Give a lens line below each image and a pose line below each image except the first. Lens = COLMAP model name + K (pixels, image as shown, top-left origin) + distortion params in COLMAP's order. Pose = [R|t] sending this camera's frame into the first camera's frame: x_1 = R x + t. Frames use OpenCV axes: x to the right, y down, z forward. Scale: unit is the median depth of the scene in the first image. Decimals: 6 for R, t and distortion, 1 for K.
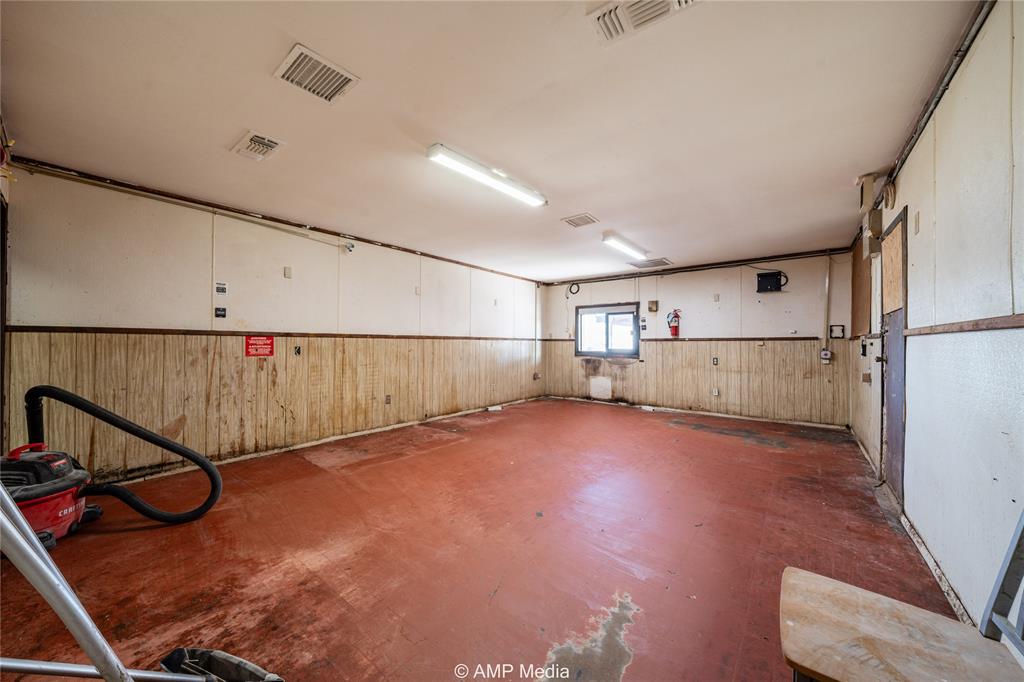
lens RADIAL K [[367.4, 0, 485.8], [0, 367.4, 342.2], [0, 0, 1]] dist [-0.007989, -0.000620]
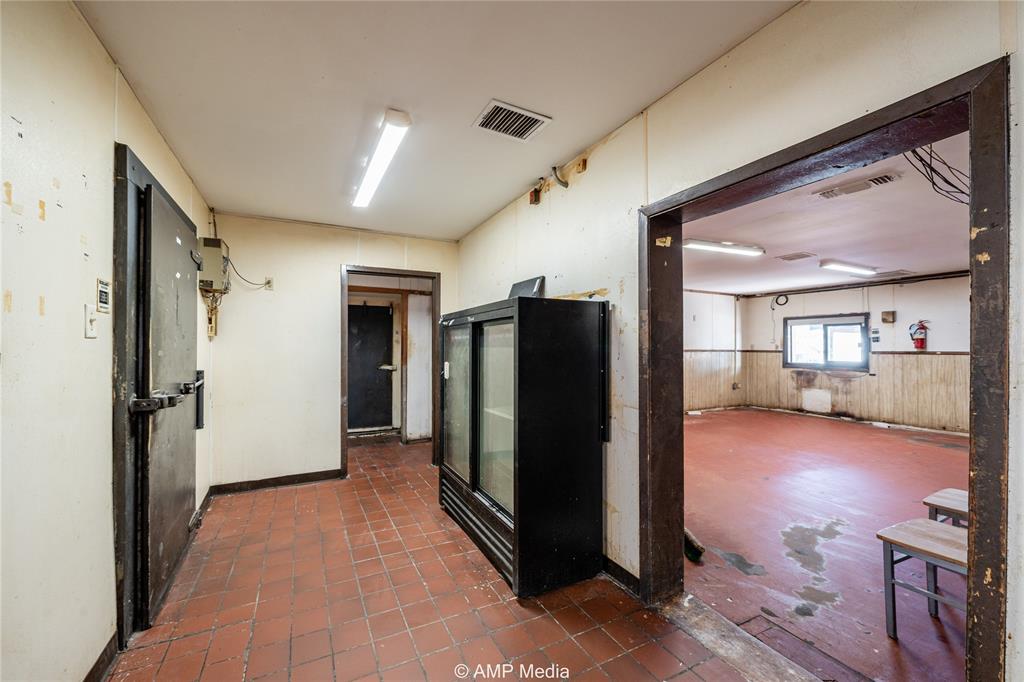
lens RADIAL K [[367.4, 0, 467.8], [0, 367.4, 346.3], [0, 0, 1]] dist [-0.007989, -0.000620]
pose [[0.898425, -0.002022, -0.439122, -0.098921], [0.001336, 0.999997, -0.001872, -0.021071], [0.439125, 0.001095, 0.898425, -0.292066]]
